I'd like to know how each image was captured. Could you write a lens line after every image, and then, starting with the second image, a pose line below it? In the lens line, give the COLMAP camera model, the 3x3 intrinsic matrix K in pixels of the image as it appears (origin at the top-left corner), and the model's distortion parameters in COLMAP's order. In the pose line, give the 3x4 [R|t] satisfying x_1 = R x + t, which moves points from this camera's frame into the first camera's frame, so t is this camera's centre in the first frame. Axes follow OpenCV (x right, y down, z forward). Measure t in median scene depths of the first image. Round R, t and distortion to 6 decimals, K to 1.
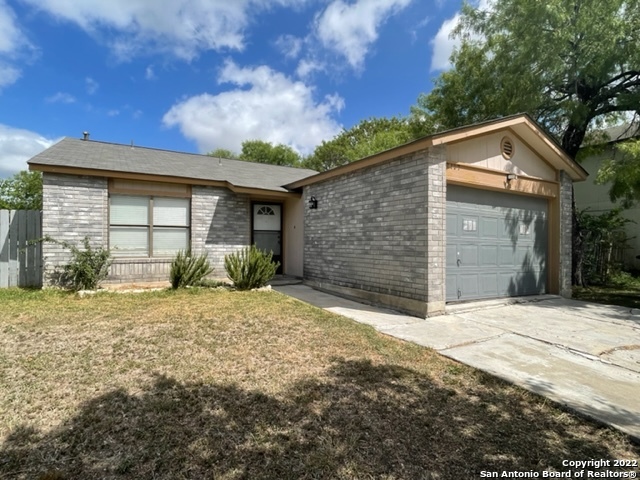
lens RADIAL K [[348.4, 0, 320.1], [0, 348.4, 242.9], [0, 0, 1]] dist [-0.000222, -0.000707]
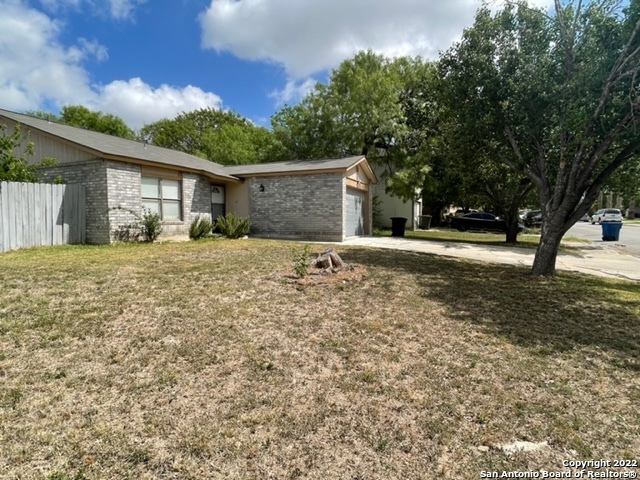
lens RADIAL K [[348.4, 0, 320.5], [0, 348.4, 236.0], [0, 0, 1]] dist [-0.000222, -0.000707]
pose [[0.800794, -0.036611, 0.597820, -0.899496], [0.002773, 0.998346, 0.057426, 0.024910], [-0.598934, -0.044328, 0.799571, -0.603283]]
